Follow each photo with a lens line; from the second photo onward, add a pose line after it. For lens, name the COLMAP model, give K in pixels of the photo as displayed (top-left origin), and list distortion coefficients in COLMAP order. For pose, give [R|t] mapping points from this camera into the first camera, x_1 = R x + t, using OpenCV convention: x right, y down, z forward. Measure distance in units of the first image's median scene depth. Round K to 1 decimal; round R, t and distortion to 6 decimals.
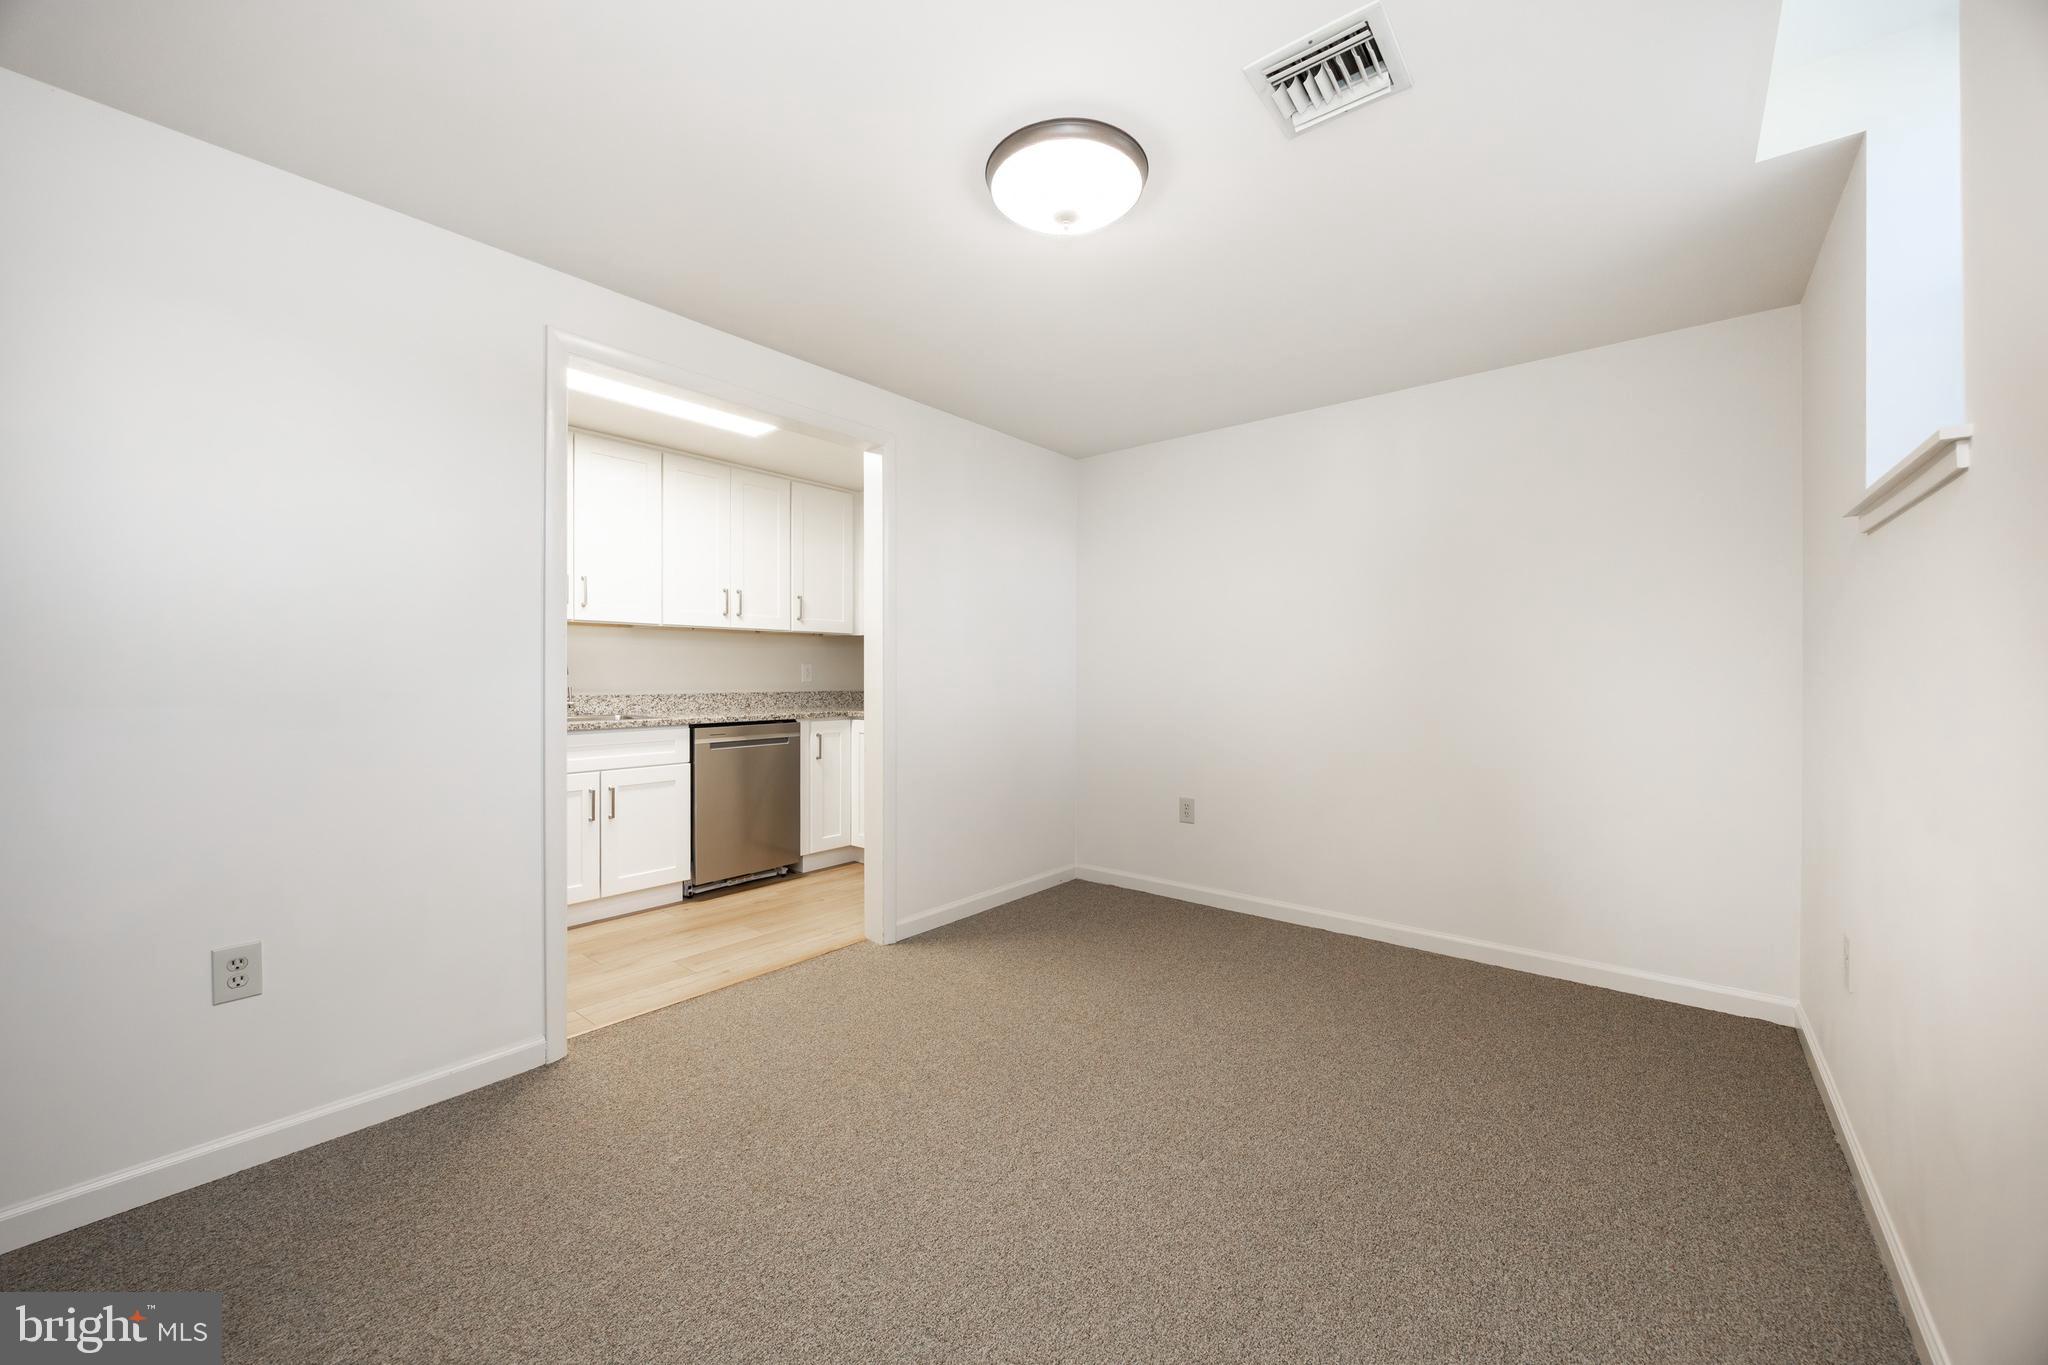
lens RADIAL K [[785.3, 0, 1026.6], [0, 785.3, 673.2], [0, 0, 1]] dist [0.000959, 0.000075]
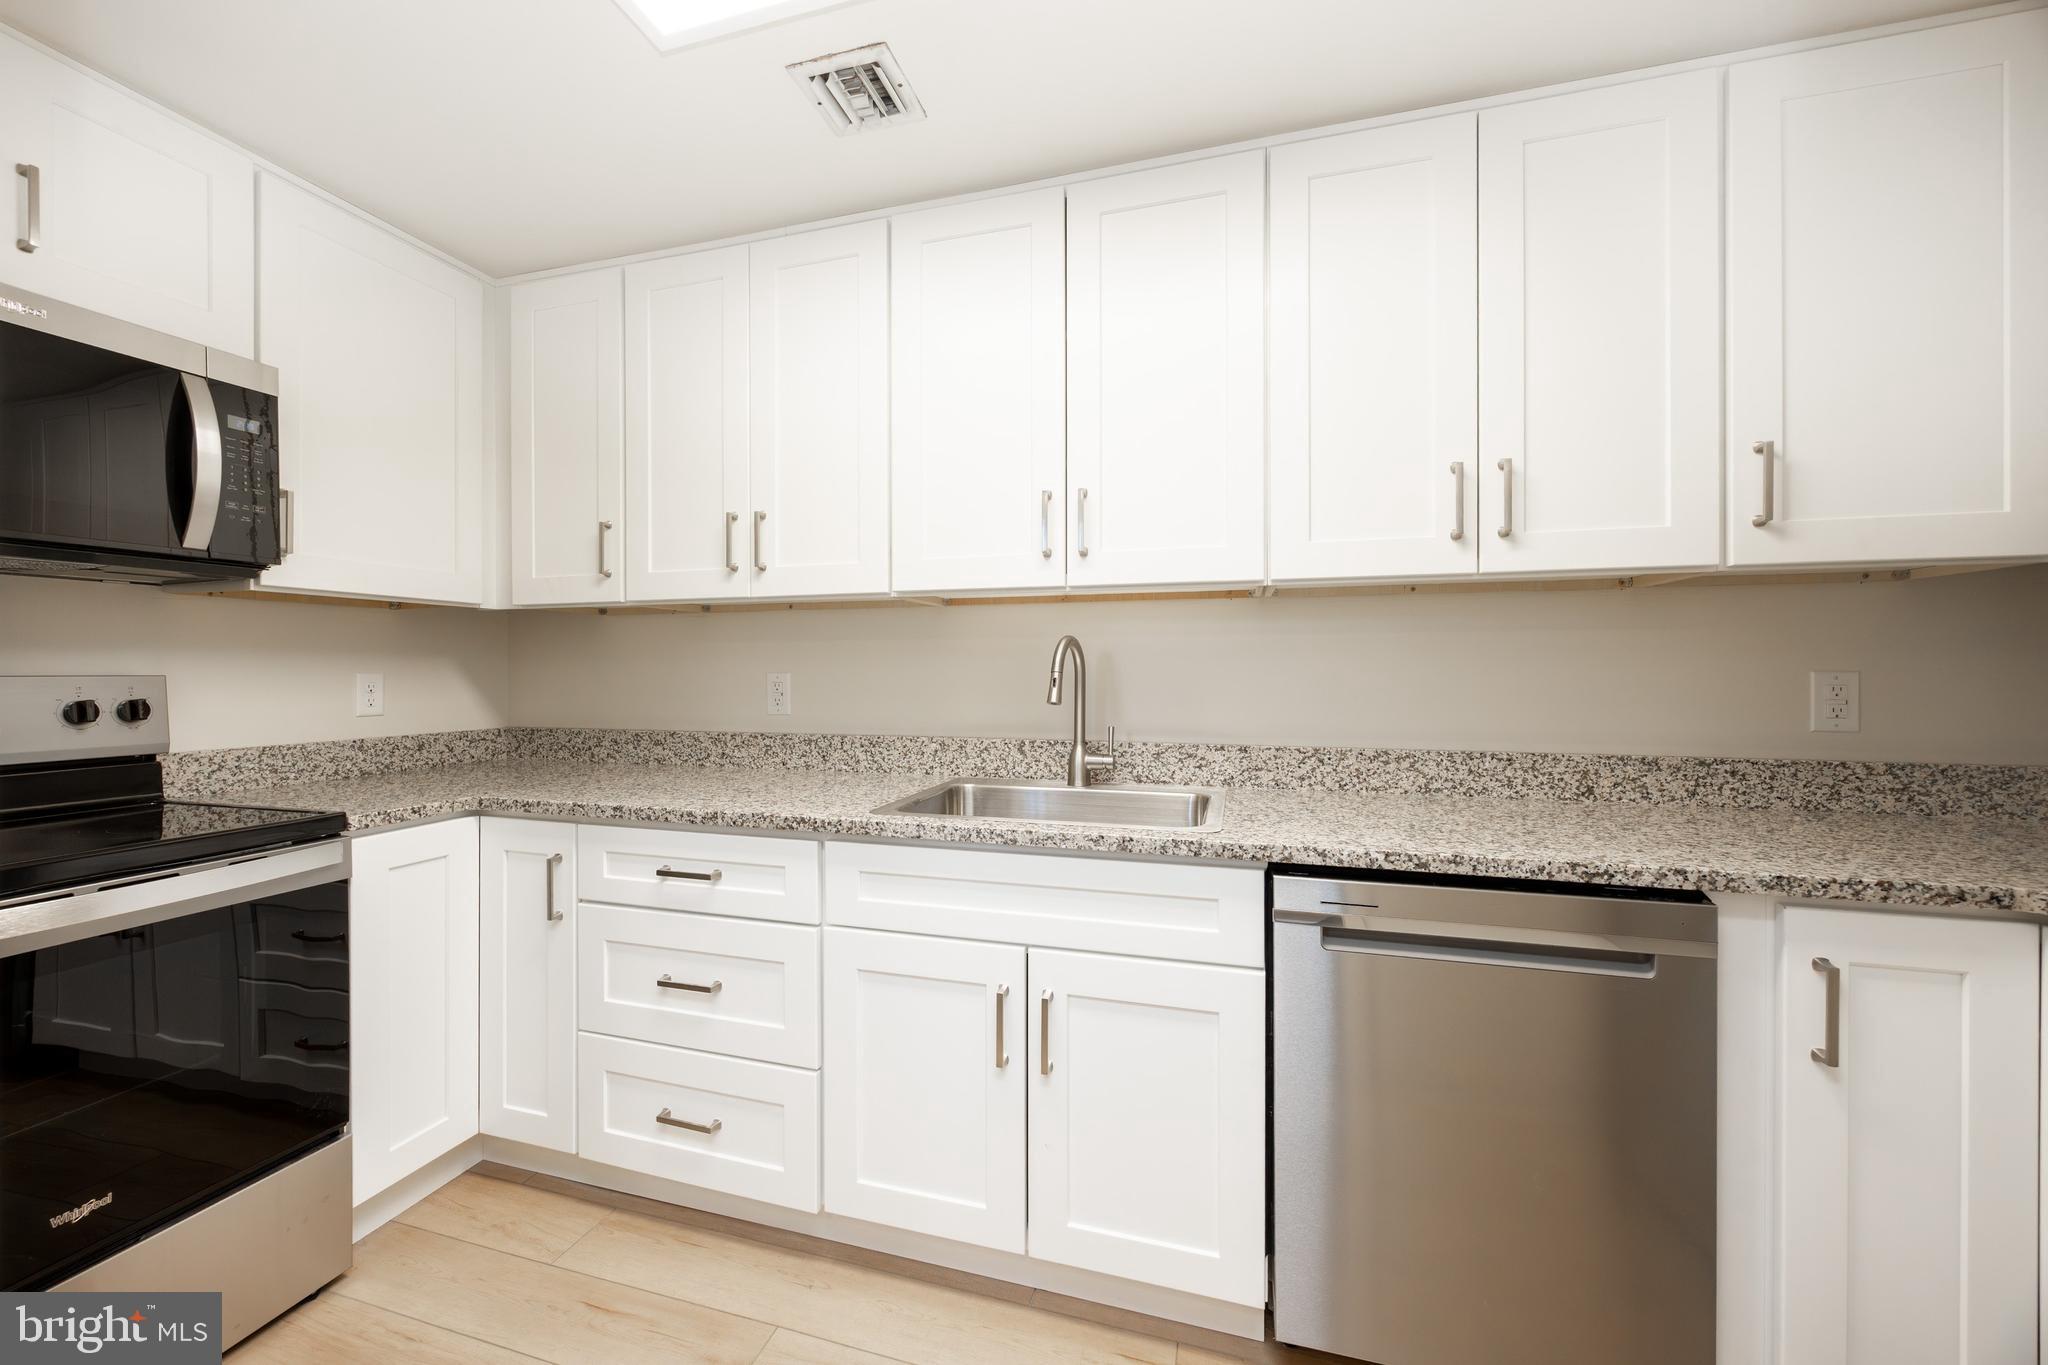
lens RADIAL K [[785.3, 0, 1024.8], [0, 785.3, 668.9], [0, 0, 1]] dist [0.000959, 0.000075]
pose [[0.384202, -0.002841, -0.923245, -0.135687], [0.003011, 0.999994, -0.001824, -0.015747], [0.923244, -0.002079, 0.384208, 0.688006]]
